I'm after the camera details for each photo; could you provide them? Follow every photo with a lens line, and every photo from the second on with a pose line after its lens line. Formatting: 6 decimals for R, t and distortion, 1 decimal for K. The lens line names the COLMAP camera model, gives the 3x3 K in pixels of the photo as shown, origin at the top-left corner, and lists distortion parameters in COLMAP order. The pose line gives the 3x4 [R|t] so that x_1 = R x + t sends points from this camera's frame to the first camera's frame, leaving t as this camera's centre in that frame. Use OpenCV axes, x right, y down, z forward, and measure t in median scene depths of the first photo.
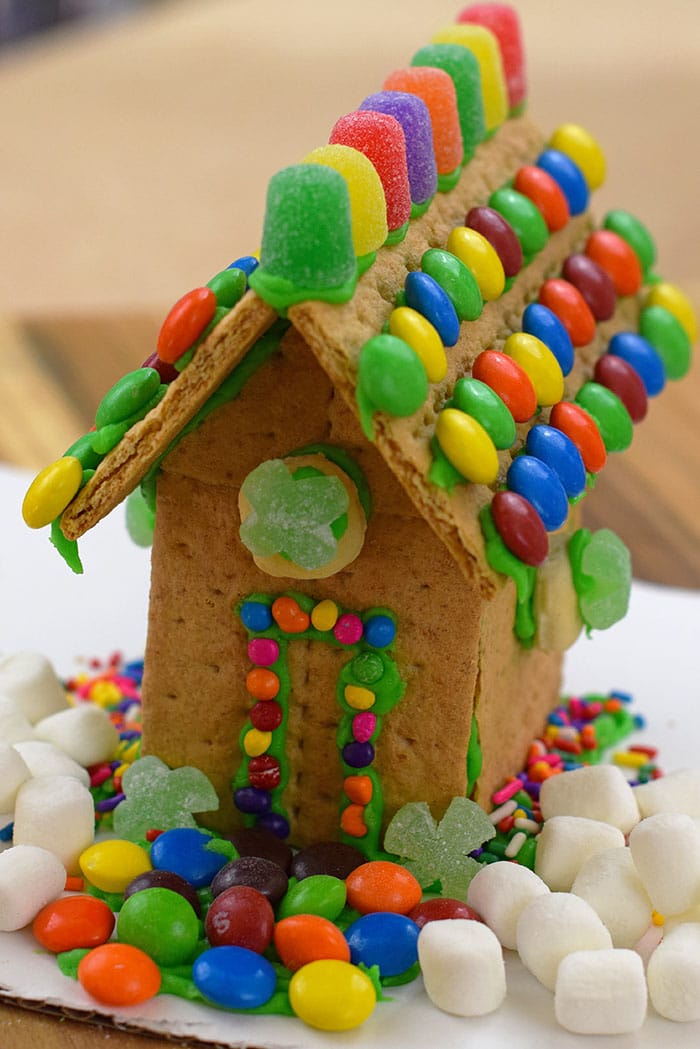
lens RADIAL K [[3203.8, 0, 349.6], [0, 3203.8, 525.9], [0, 0, 1]] dist [-0.012072, -0.512166]
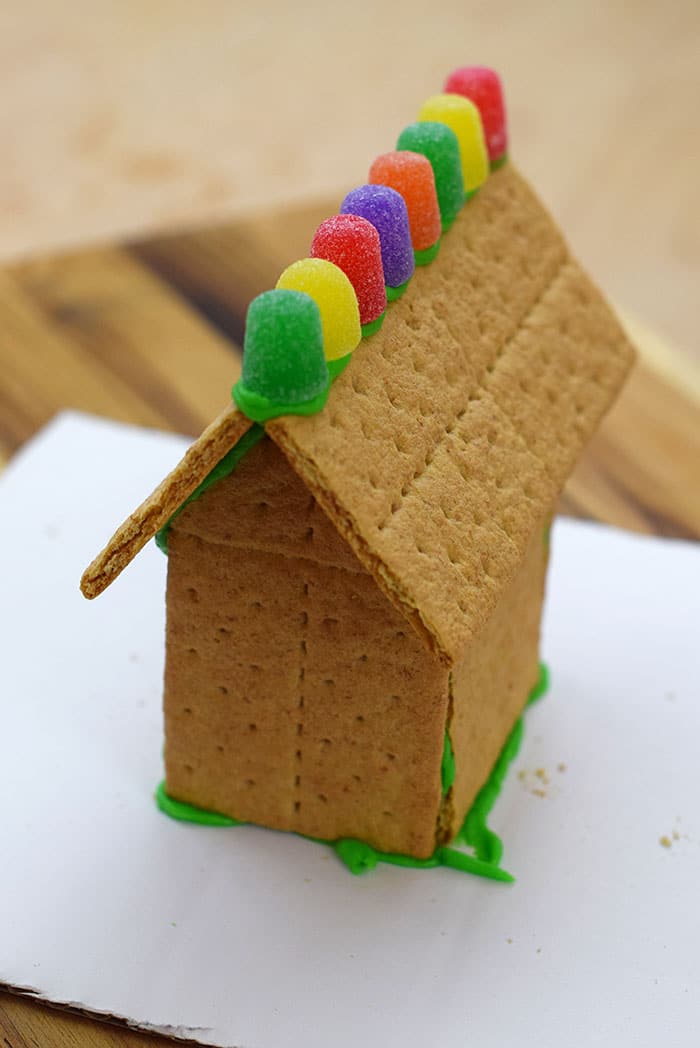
lens RADIAL K [[2540.8, 0, 349.5], [0, 2540.8, 525.3], [0, 0, 1]] dist [-0.011064, -0.000415]
pose [[0.998361, 0.001374, -0.057206, 0.058837], [0.007074, 0.989078, 0.147222, -0.157220], [0.056784, -0.147386, 0.987448, 0.114392]]
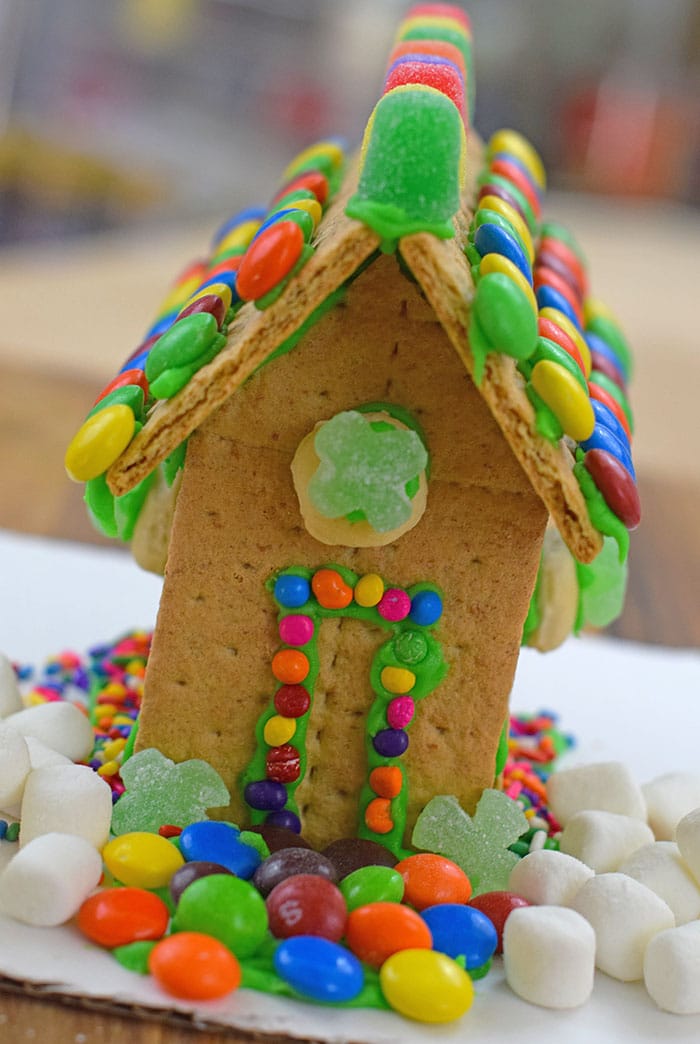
lens RADIAL K [[2865.2, 0, 350.2], [0, 2865.2, 498.9], [0, 0, 1]] dist [-0.067077, 0.098703]
pose [[0.966398, 0.031804, 0.255076, -0.235113], [-0.007690, 0.995449, -0.094982, 0.083734], [-0.256936, 0.089829, 0.962245, 0.200138]]
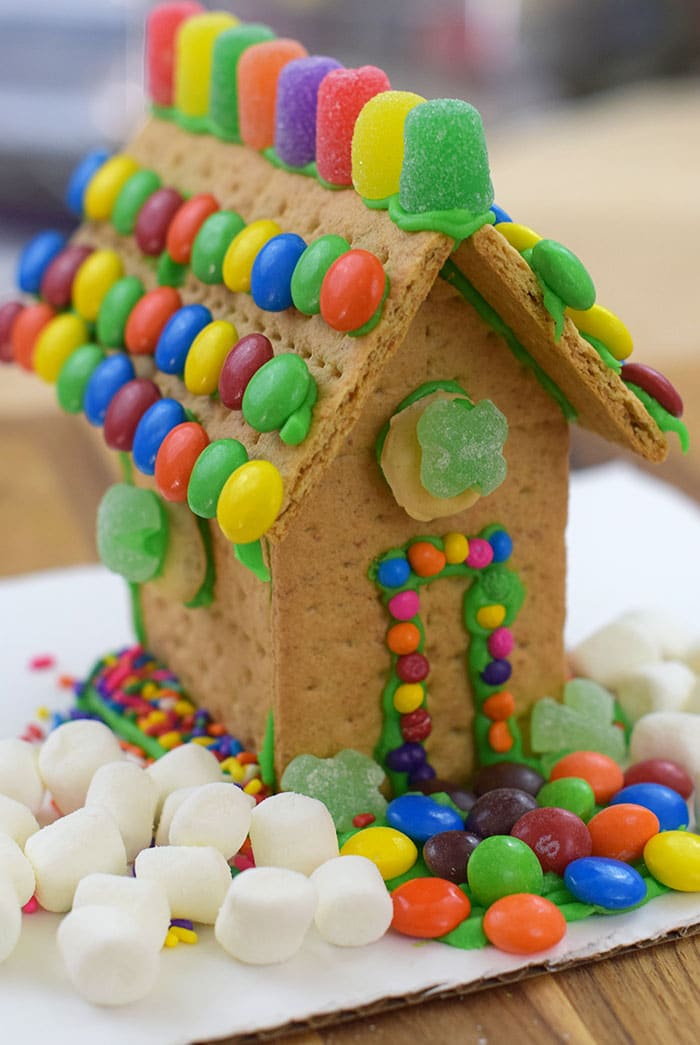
lens RADIAL K [[2767.7, 0, 349.6], [0, 2767.7, 469.4], [0, 0, 1]] dist [-0.047327, -0.123857]
pose [[0.738515, -0.280605, 0.613071, -0.587915], [0.321299, 0.945866, 0.045885, -0.048986], [-0.592759, 0.163092, 0.788694, 0.327814]]
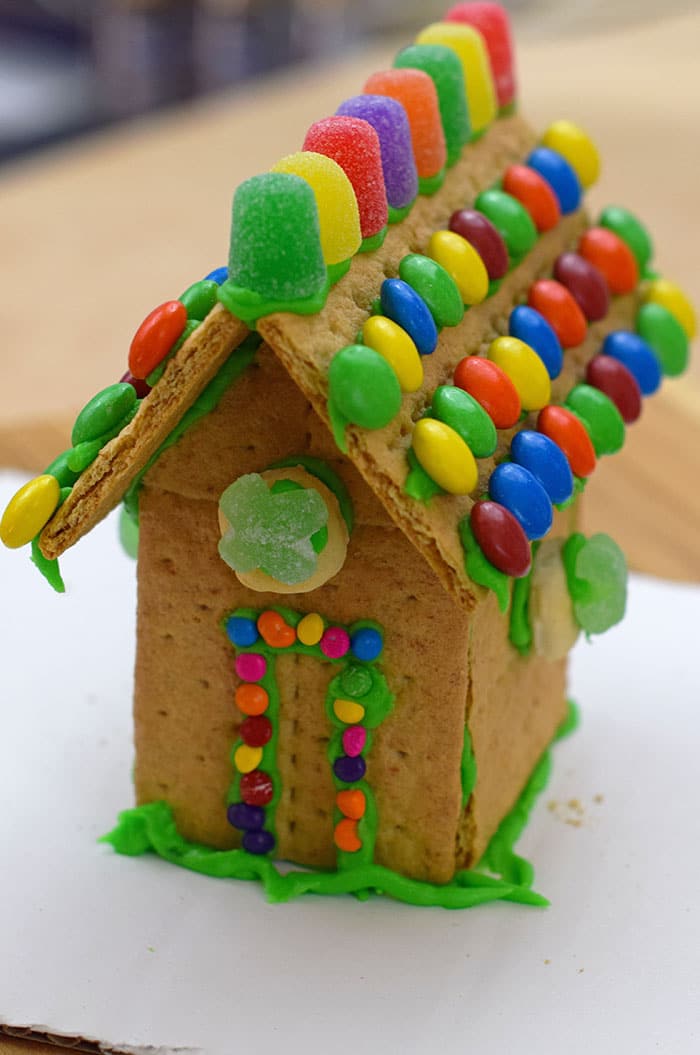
lens RADIAL K [[3076.3, 0, 350.9], [0, 3076.3, 526.8], [0, 0, 1]] dist [-0.037941, 0.075265]
pose [[0.999090, -0.023210, -0.035783, 0.040524], [0.023539, 0.999684, 0.008793, -0.012020], [0.035567, -0.009627, 0.999321, 0.056582]]
